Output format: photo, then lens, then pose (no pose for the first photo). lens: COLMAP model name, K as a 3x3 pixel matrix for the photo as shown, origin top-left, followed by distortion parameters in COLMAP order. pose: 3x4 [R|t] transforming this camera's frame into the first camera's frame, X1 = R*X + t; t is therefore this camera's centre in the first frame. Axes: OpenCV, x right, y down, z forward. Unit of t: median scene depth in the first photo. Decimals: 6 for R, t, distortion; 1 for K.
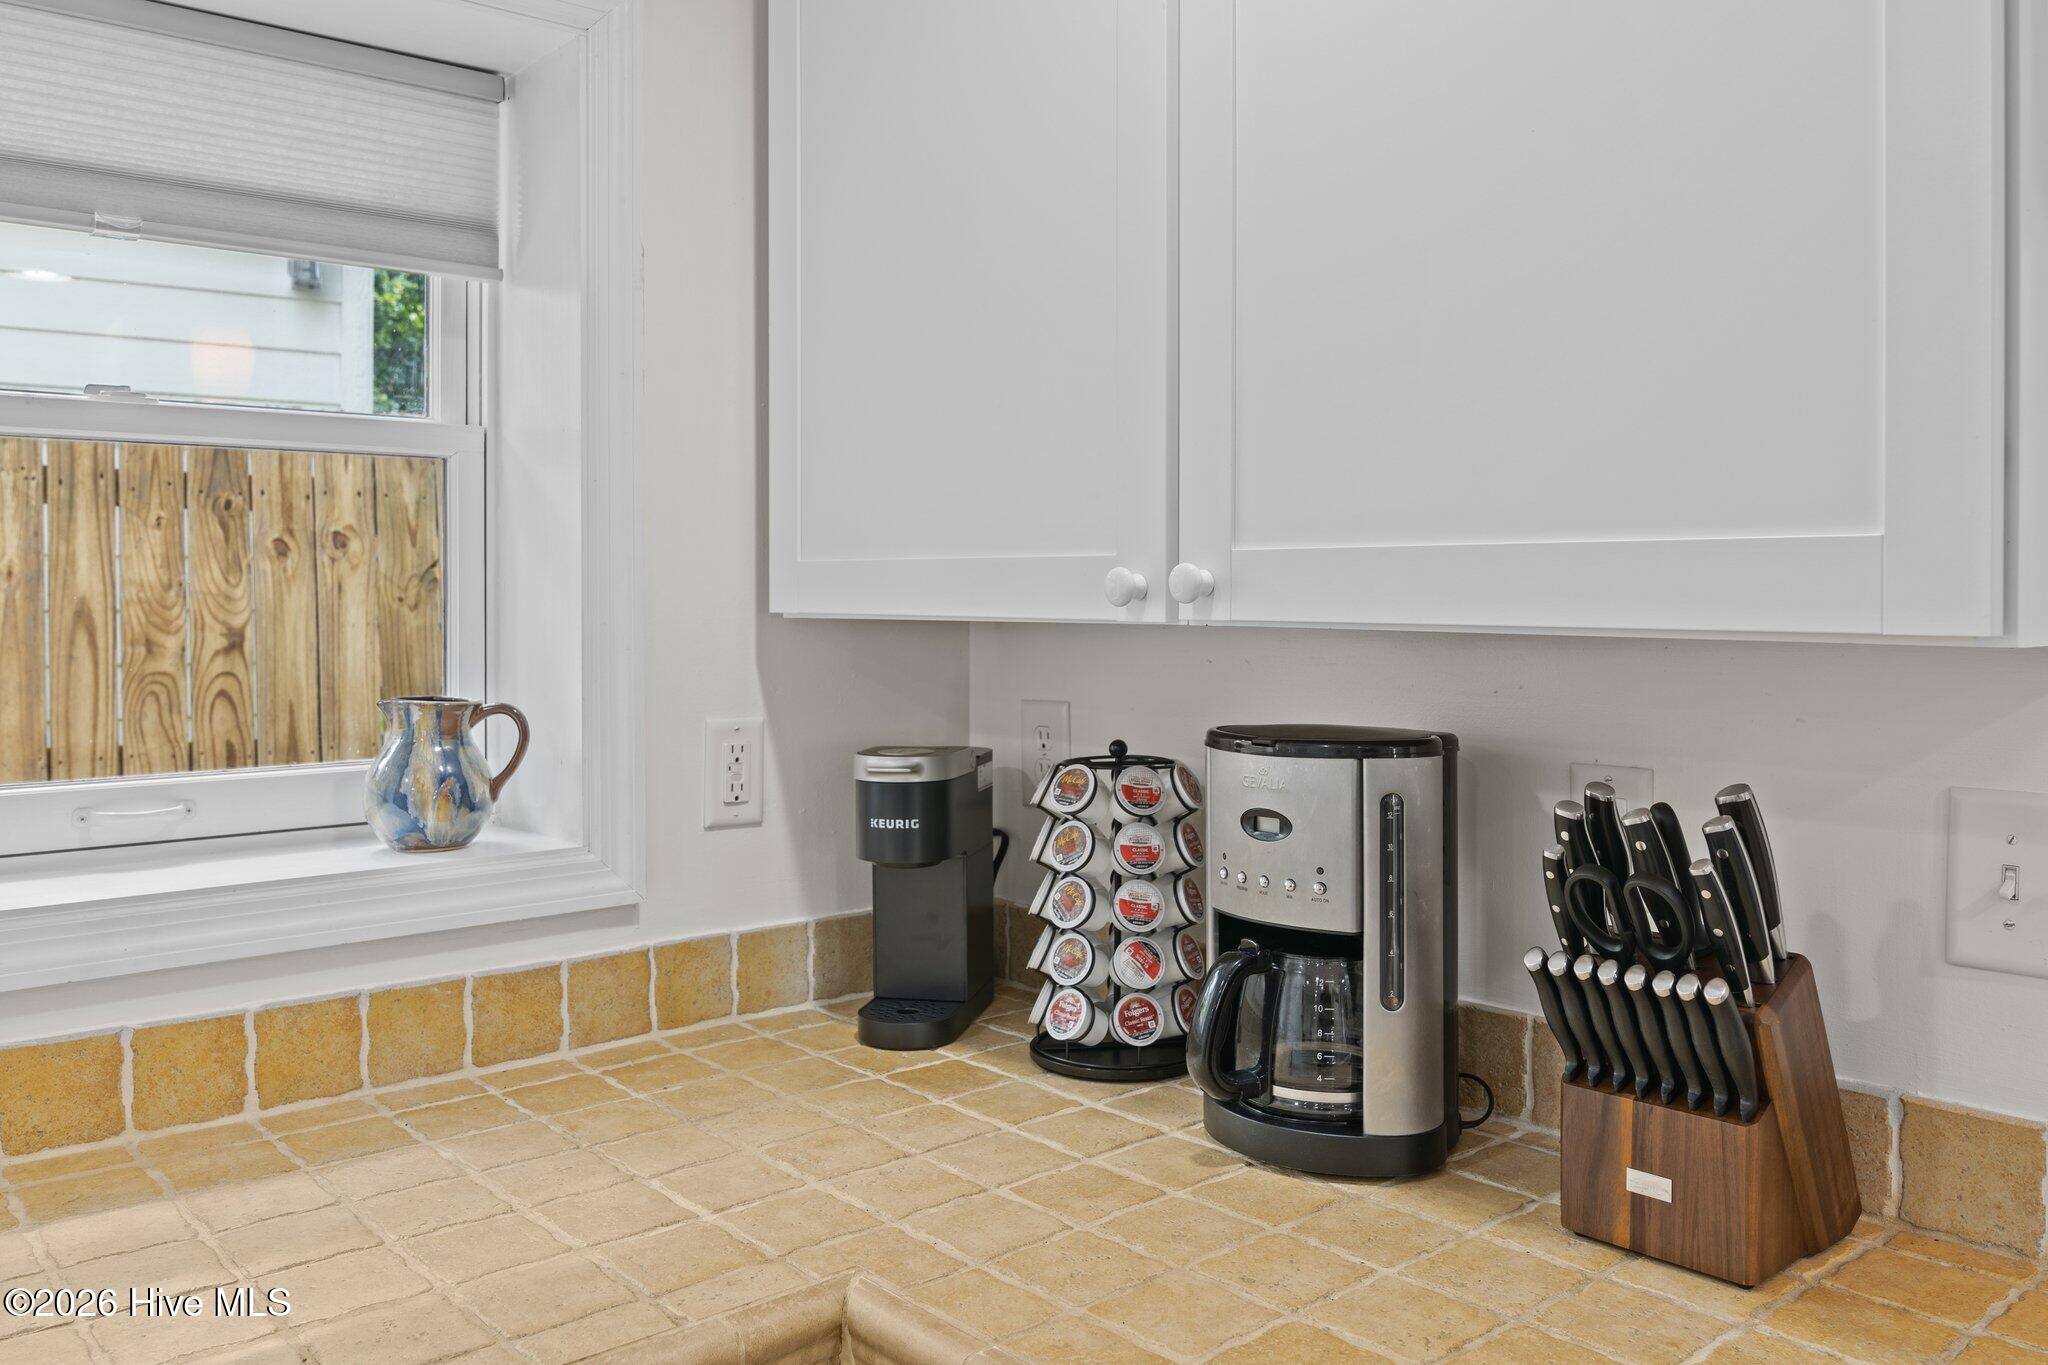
lens RADIAL K [[1593.3, 0, 1012.7], [0, 1593.3, 614.6], [0, 0, 1]] dist [-0.028367, -0.003145]
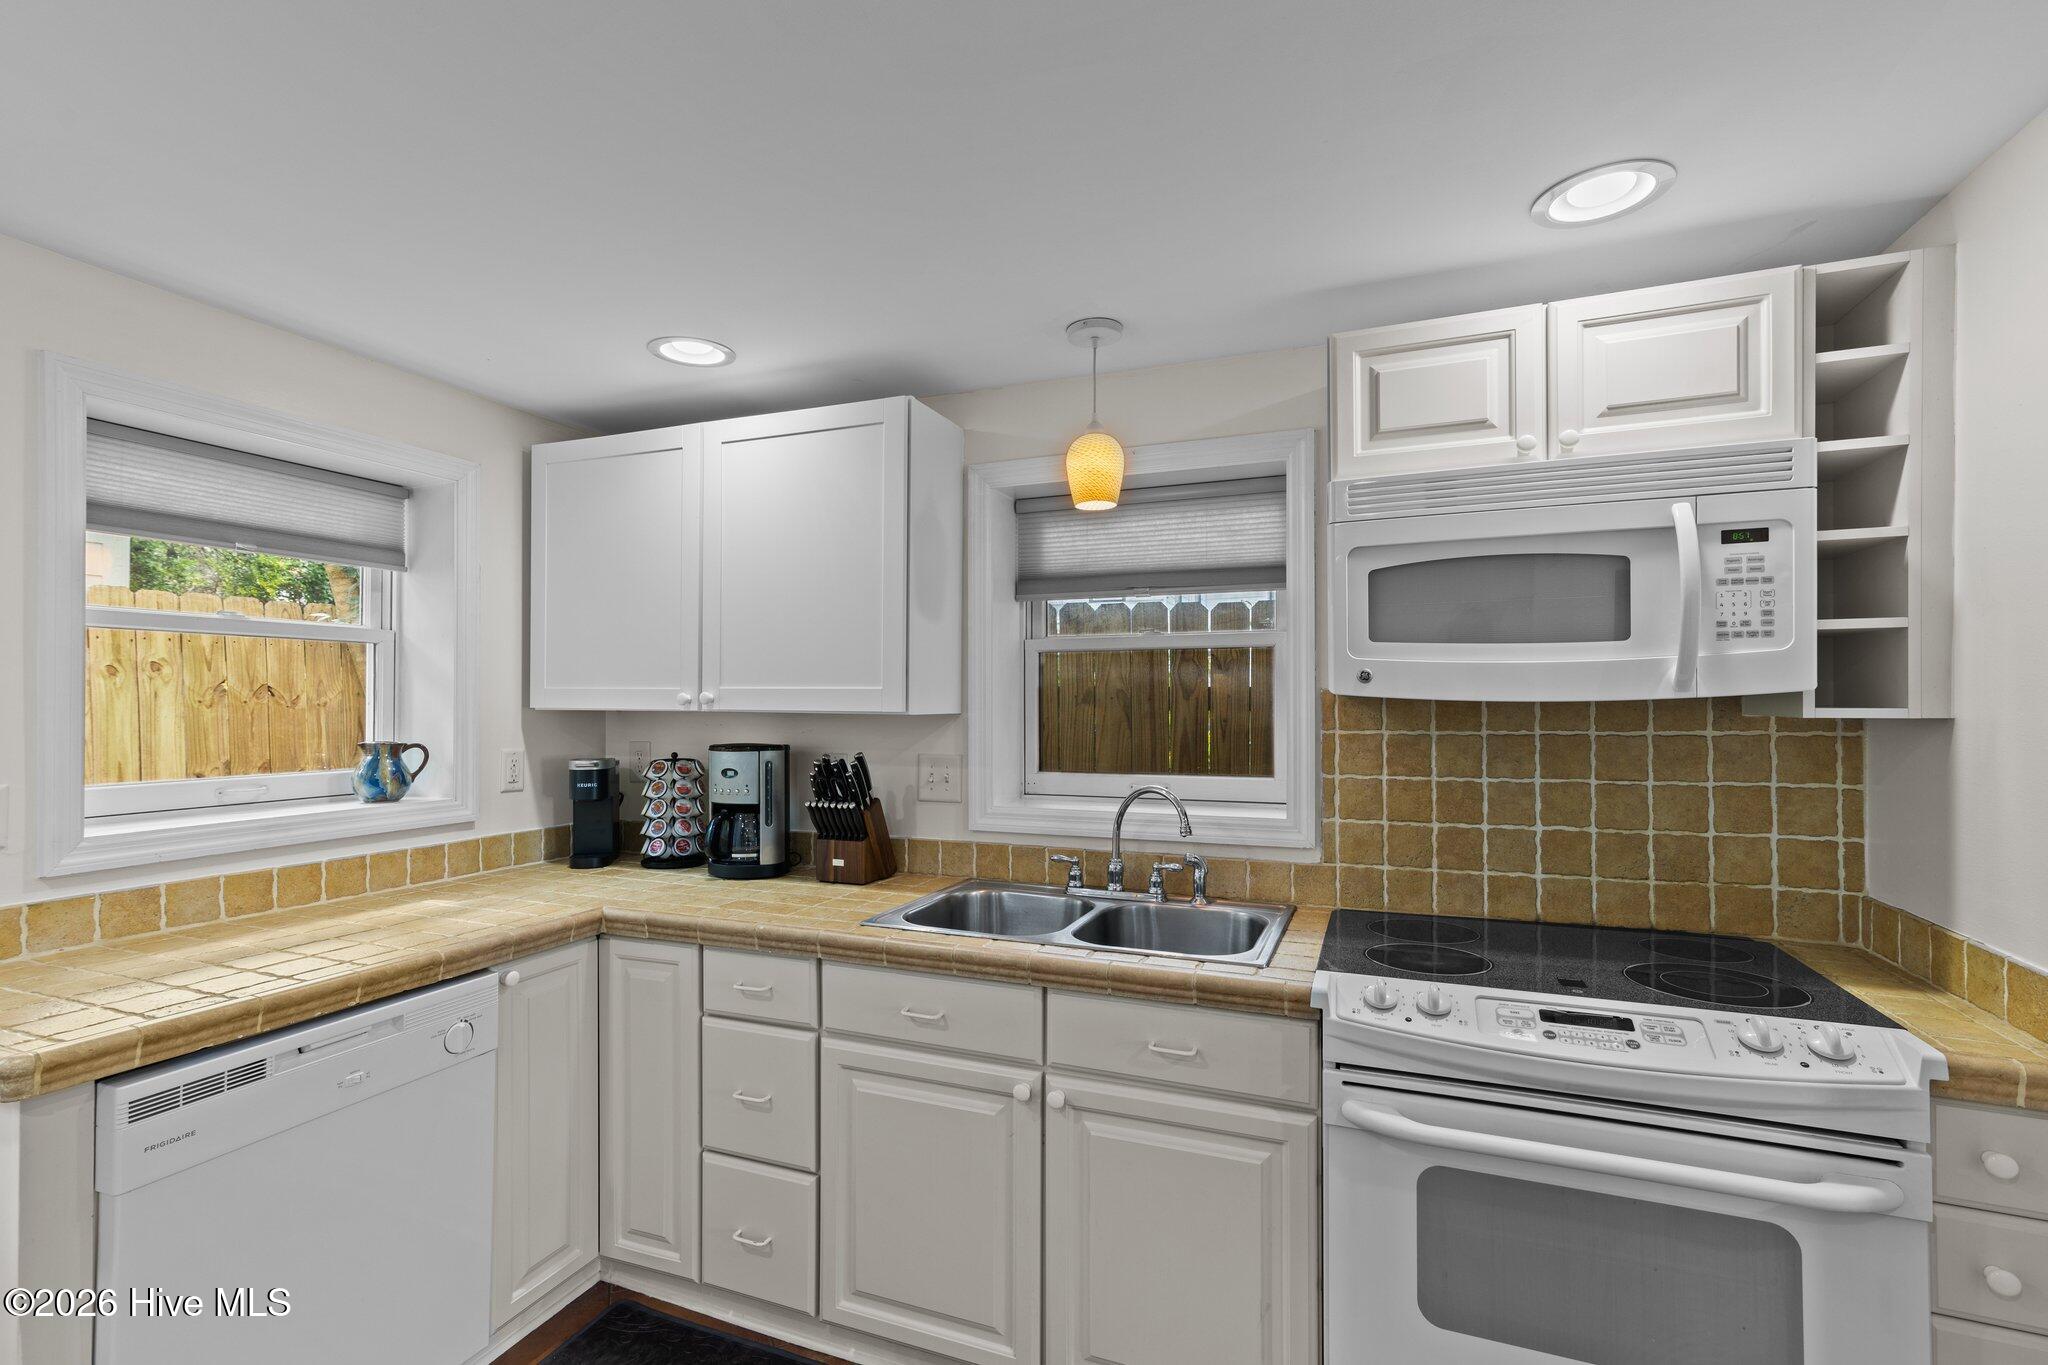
lens RADIAL K [[927.8, 0, 1017.3], [0, 927.8, 701.2], [0, 0, 1]] dist [-0.006934, 0.007612]
pose [[0.888348, 0.004664, 0.459148, -0.171400], [0.001107, 0.999924, -0.012299, 0.009019], [-0.459170, 0.011433, 0.888275, -0.864259]]
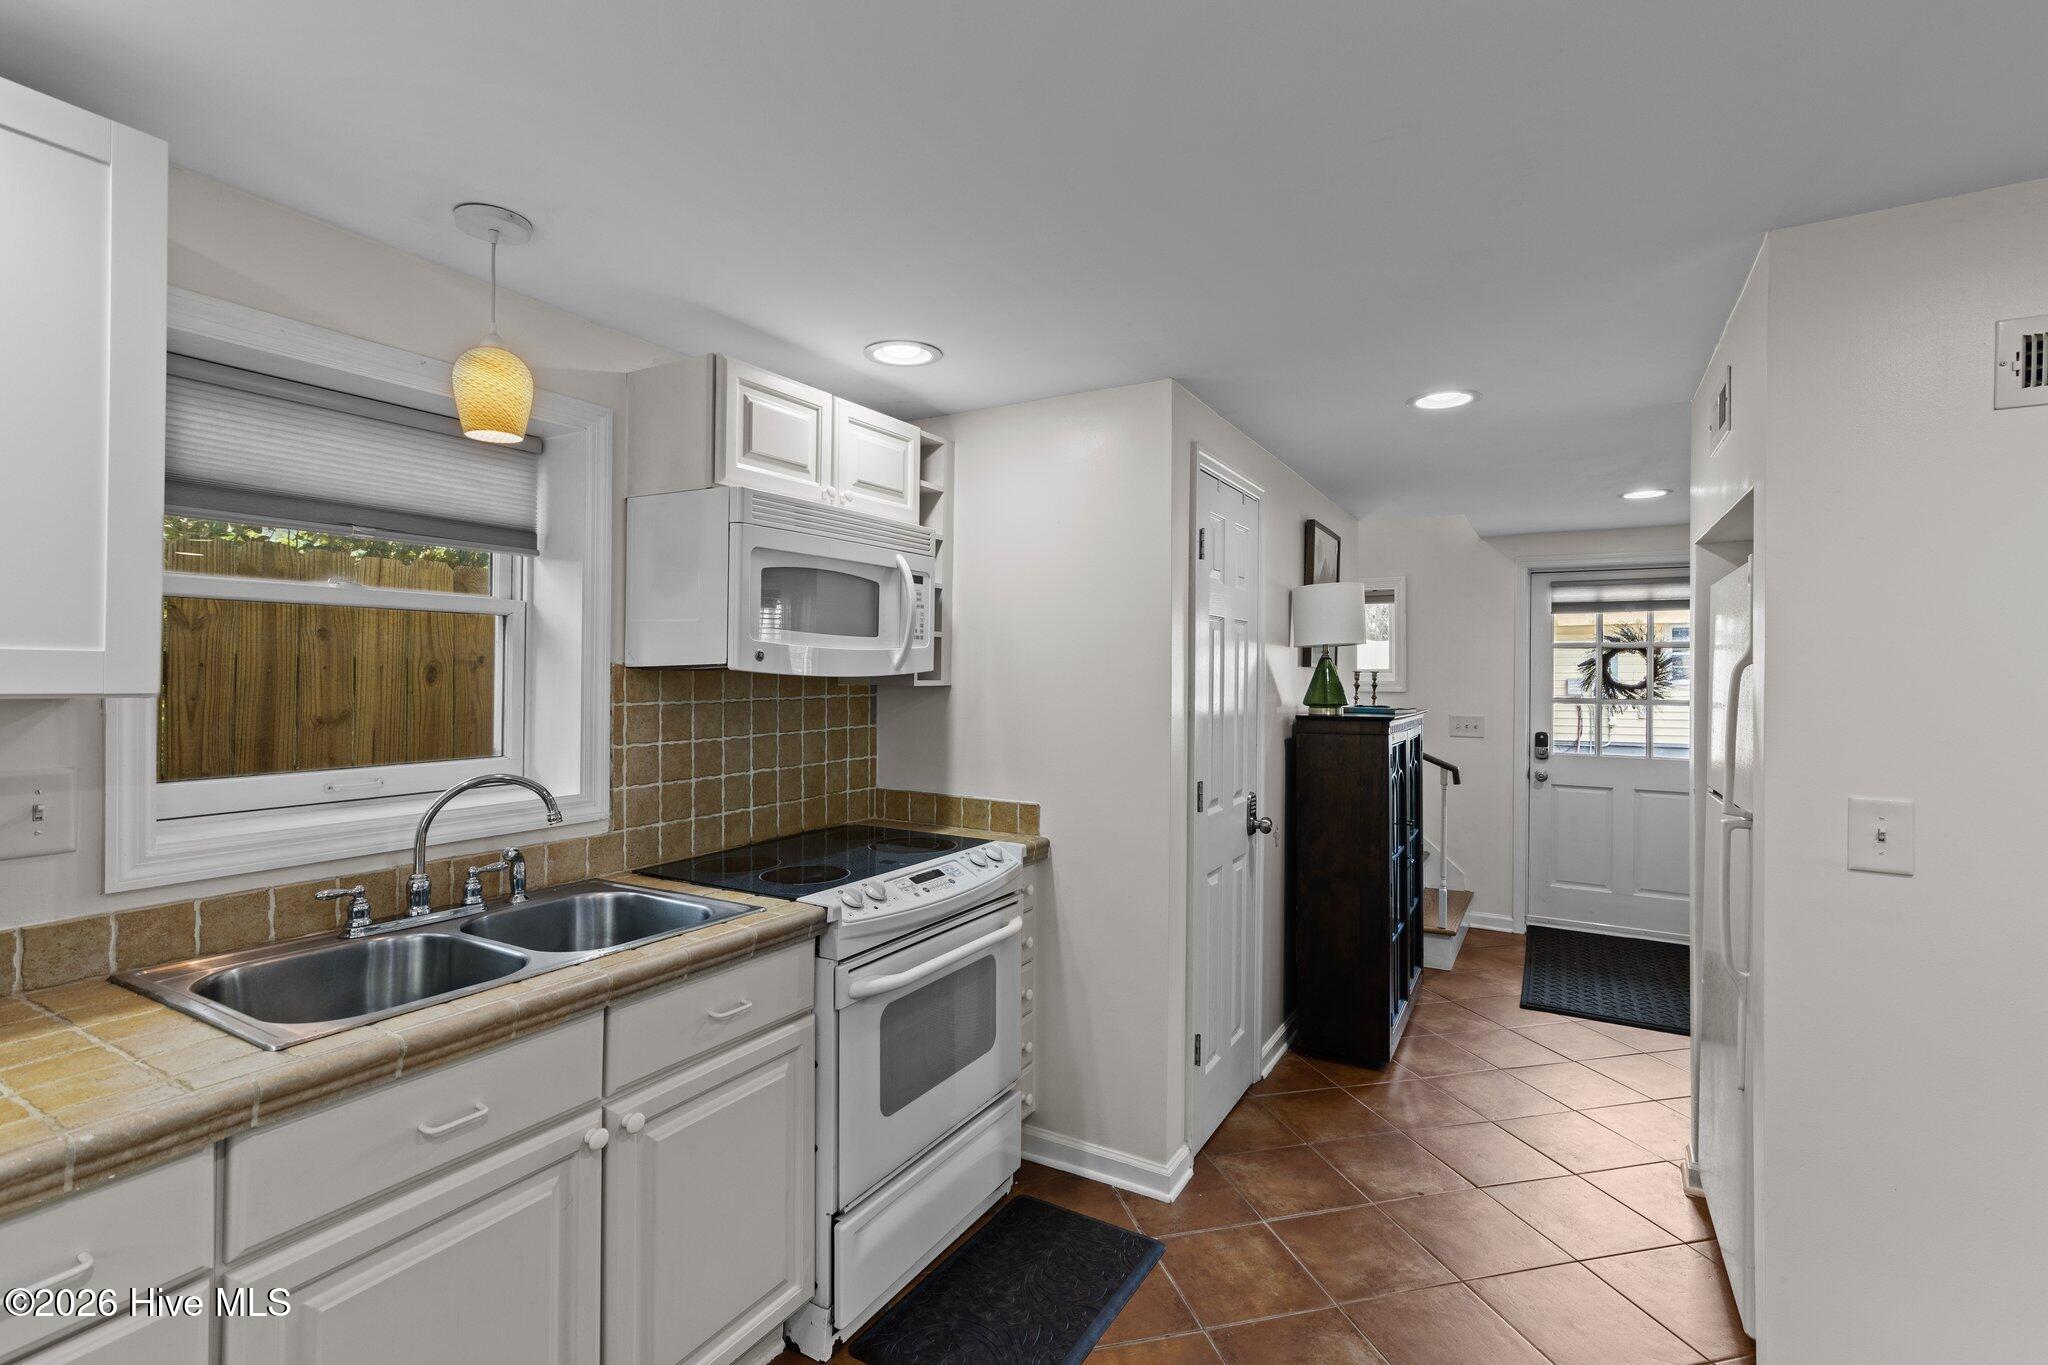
lens RADIAL K [[927.8, 0, 1016.9], [0, 927.8, 667.2], [0, 0, 1]] dist [-0.006934, 0.007612]
pose [[-0.317795, 0.008975, 0.948117, -0.728632], [0.005319, 0.999956, -0.007683, -0.006298], [-0.948144, 0.002601, -0.317829, 0.095570]]
